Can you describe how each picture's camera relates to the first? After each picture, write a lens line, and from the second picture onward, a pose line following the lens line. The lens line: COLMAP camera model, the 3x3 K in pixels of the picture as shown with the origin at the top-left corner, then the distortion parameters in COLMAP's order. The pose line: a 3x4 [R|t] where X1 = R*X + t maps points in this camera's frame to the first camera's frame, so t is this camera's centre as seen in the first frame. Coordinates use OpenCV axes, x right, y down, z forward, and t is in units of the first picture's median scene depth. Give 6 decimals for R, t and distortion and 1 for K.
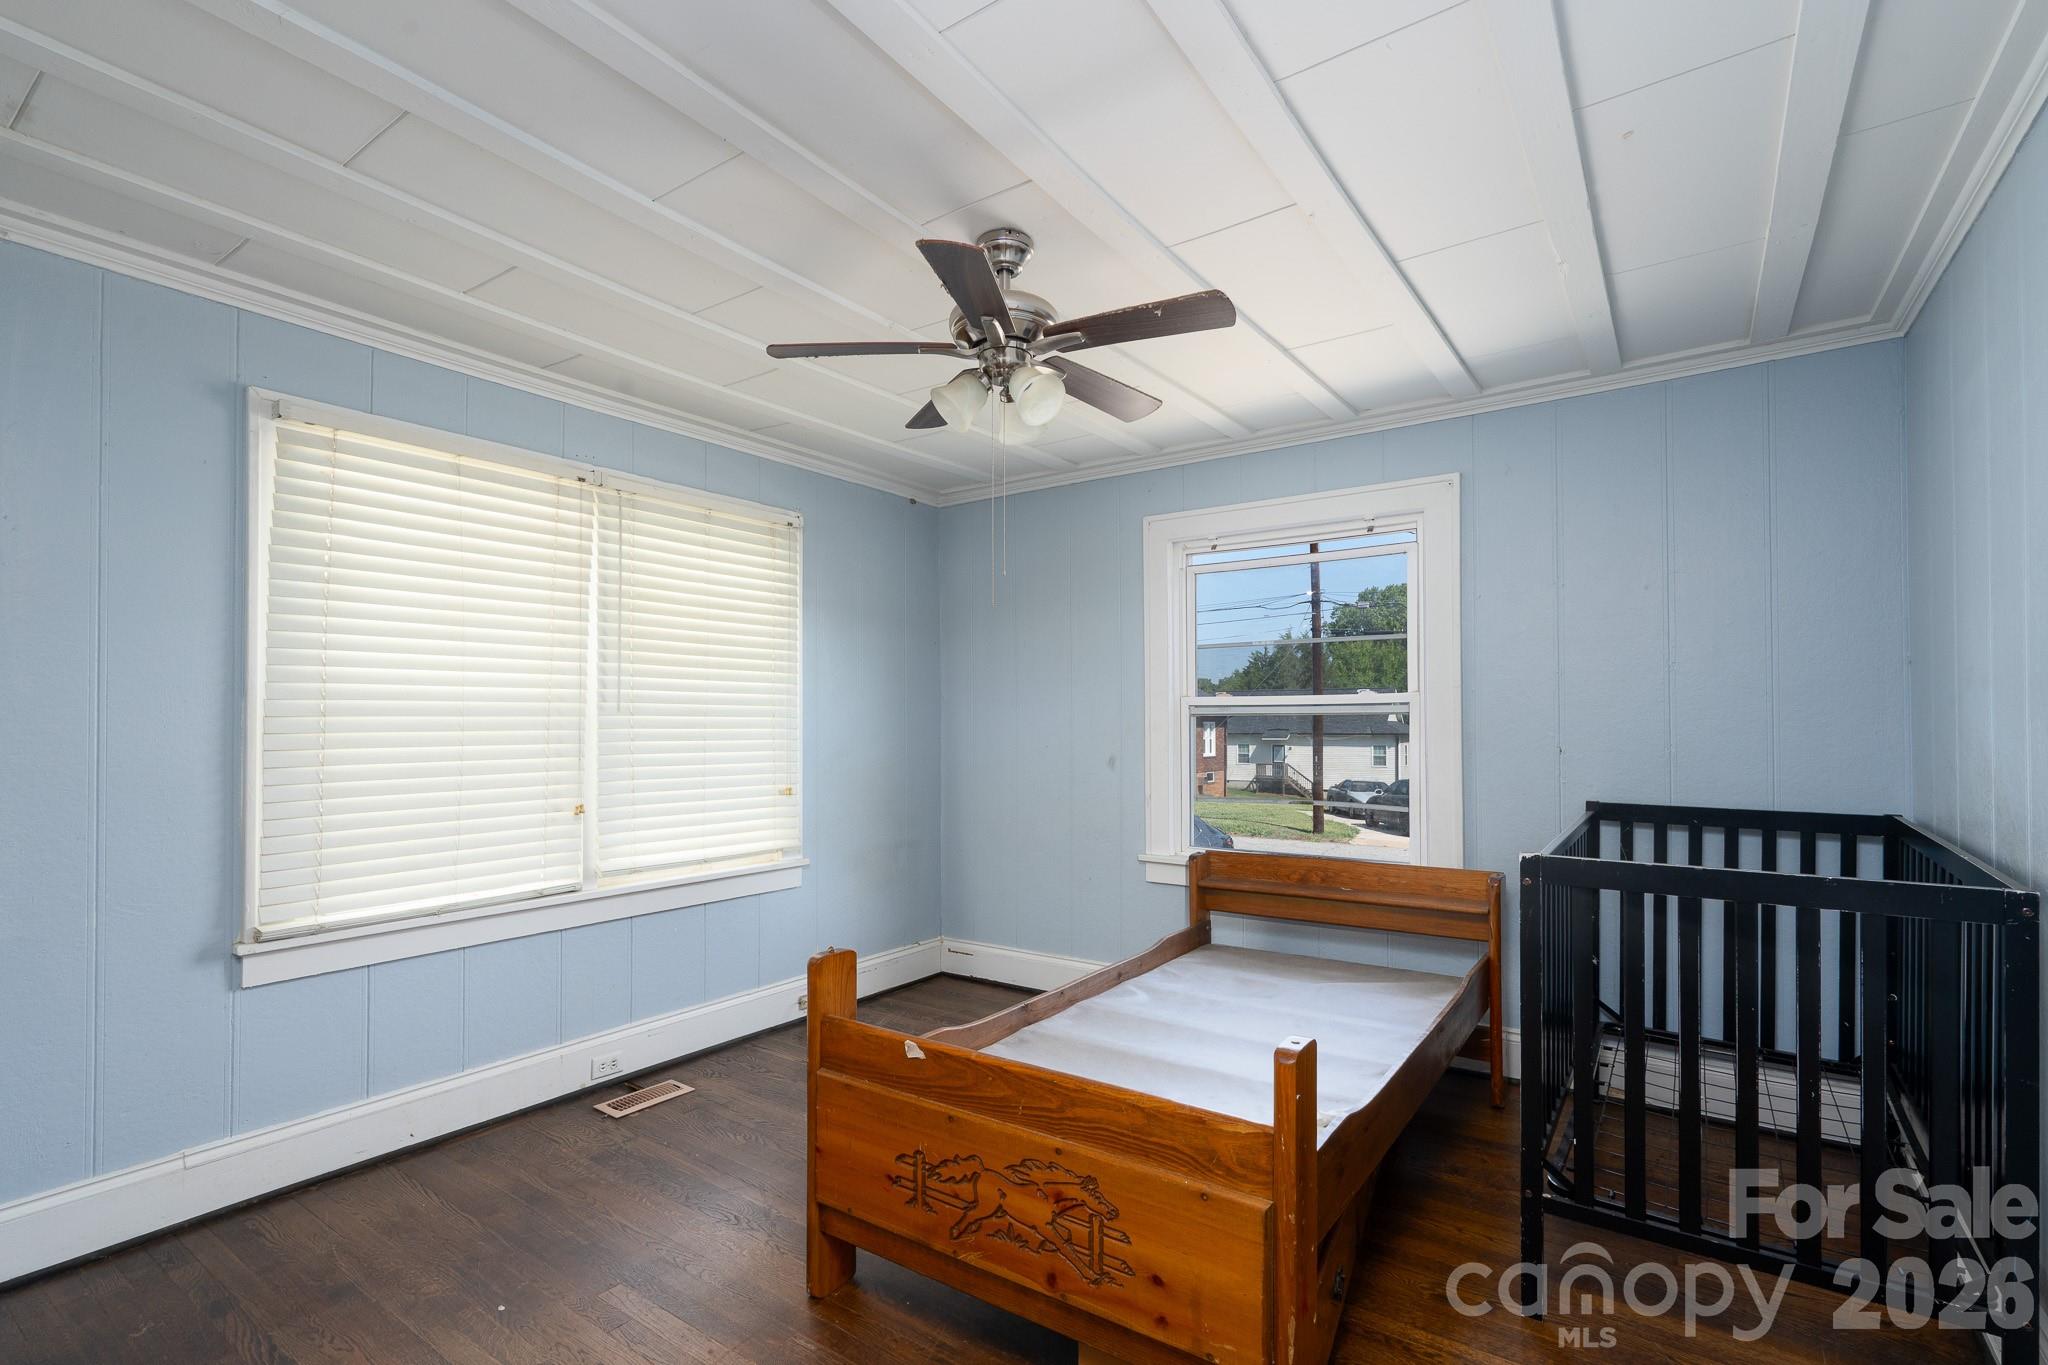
lens RADIAL K [[941.8, 0, 1027.2], [0, 941.8, 719.3], [0, 0, 1]] dist [0.001261, 0.000352]
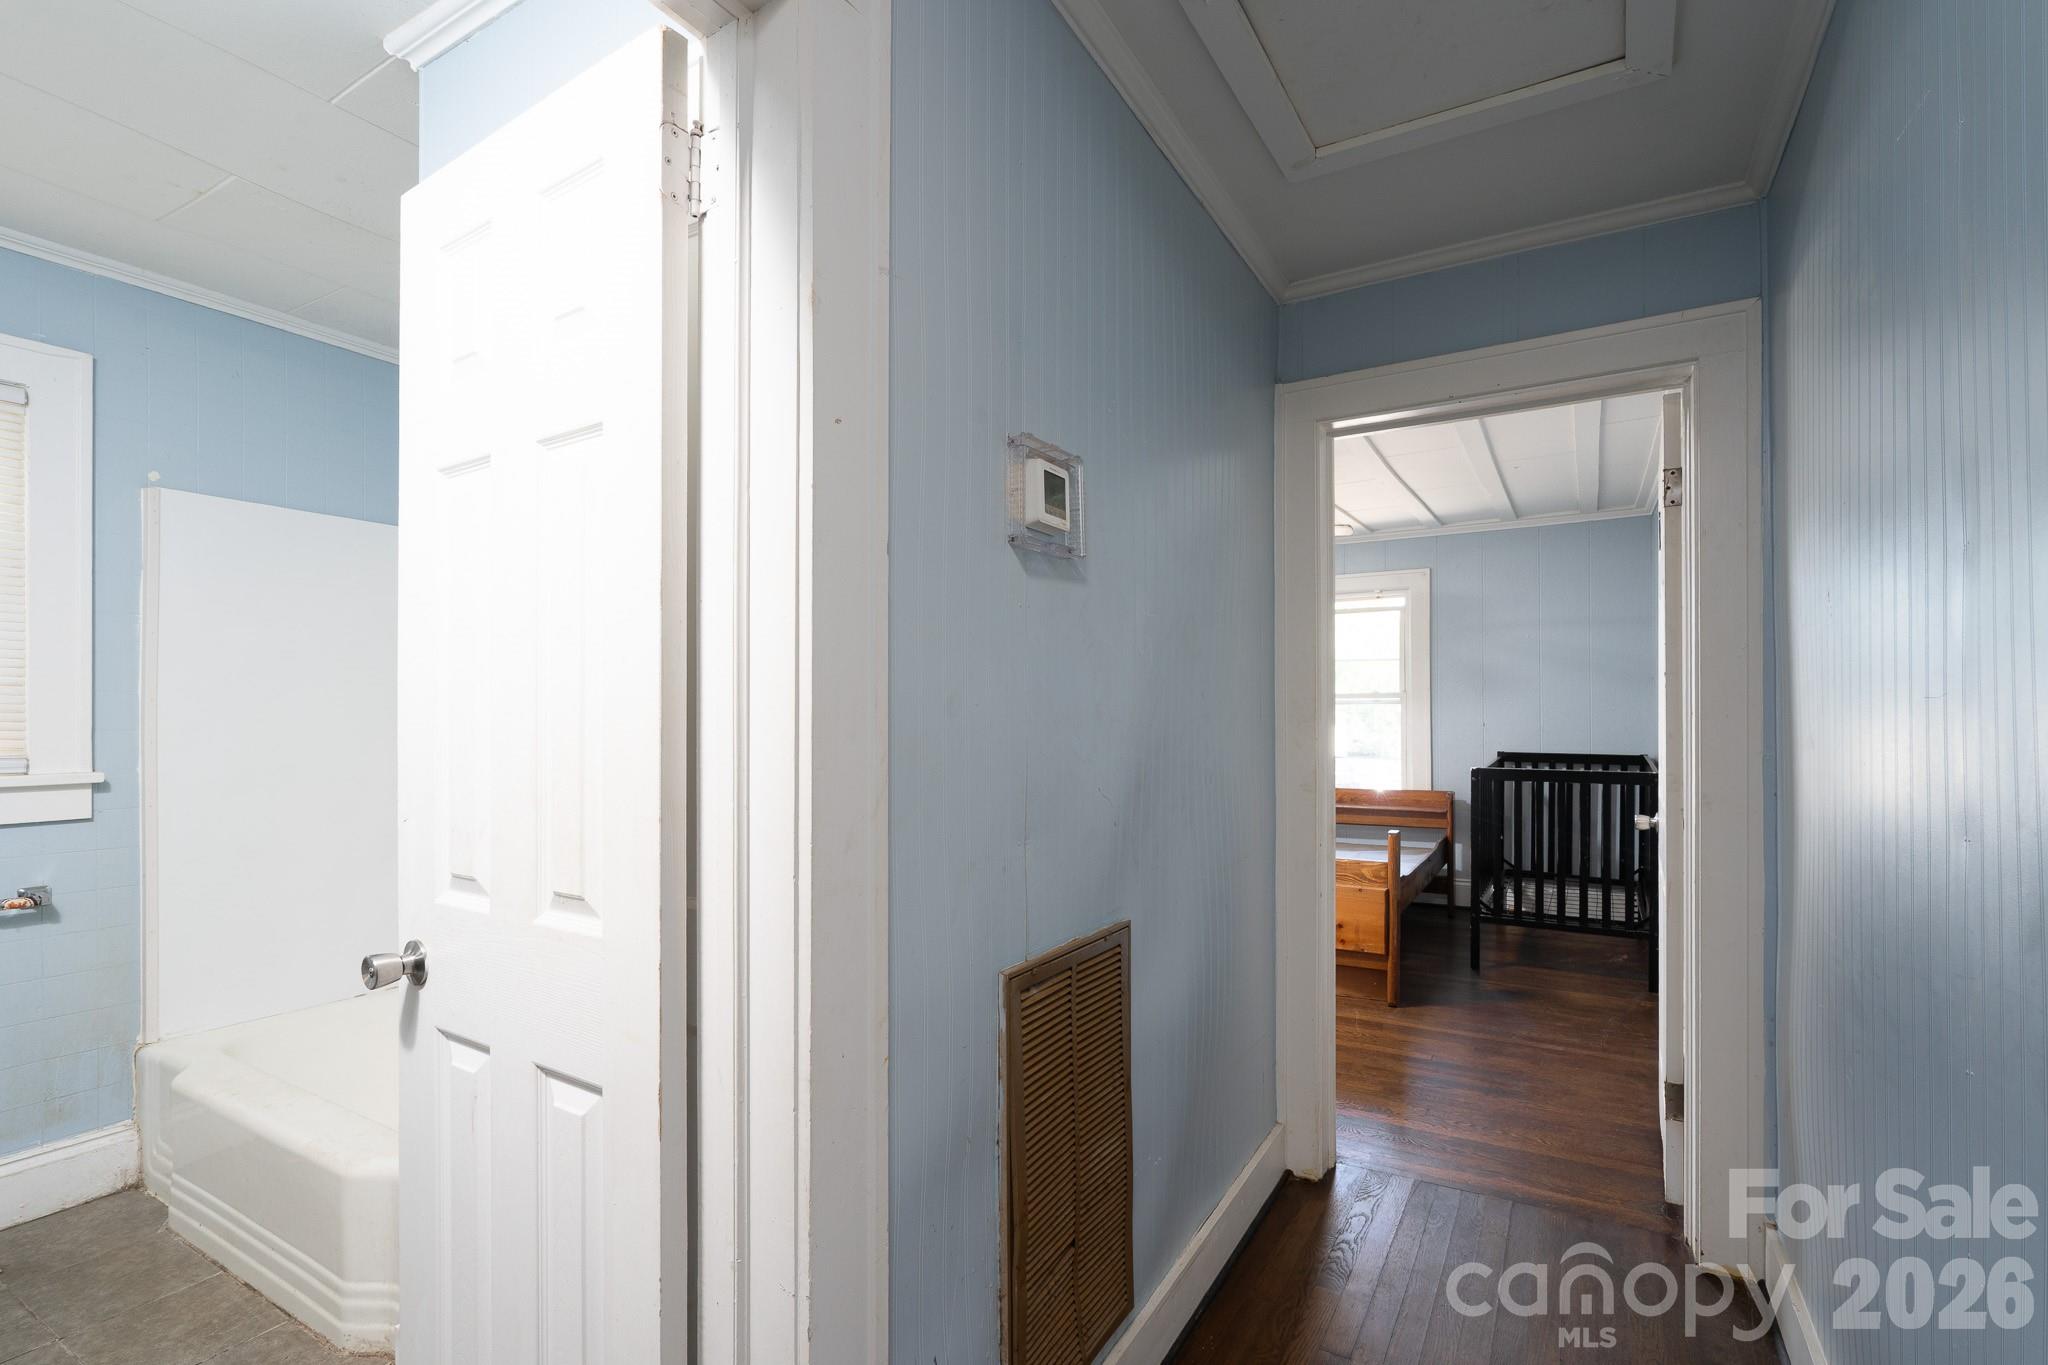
lens RADIAL K [[929.6, 0, 1019.0], [0, 929.6, 694.4], [0, 0, 1]] dist [-0.001844, 0.001188]
pose [[0.997820, 0.005656, 0.065756, -0.497503], [-0.005336, 0.999973, -0.005037, -0.011077], [-0.065783, 0.004675, 0.997823, -0.812319]]
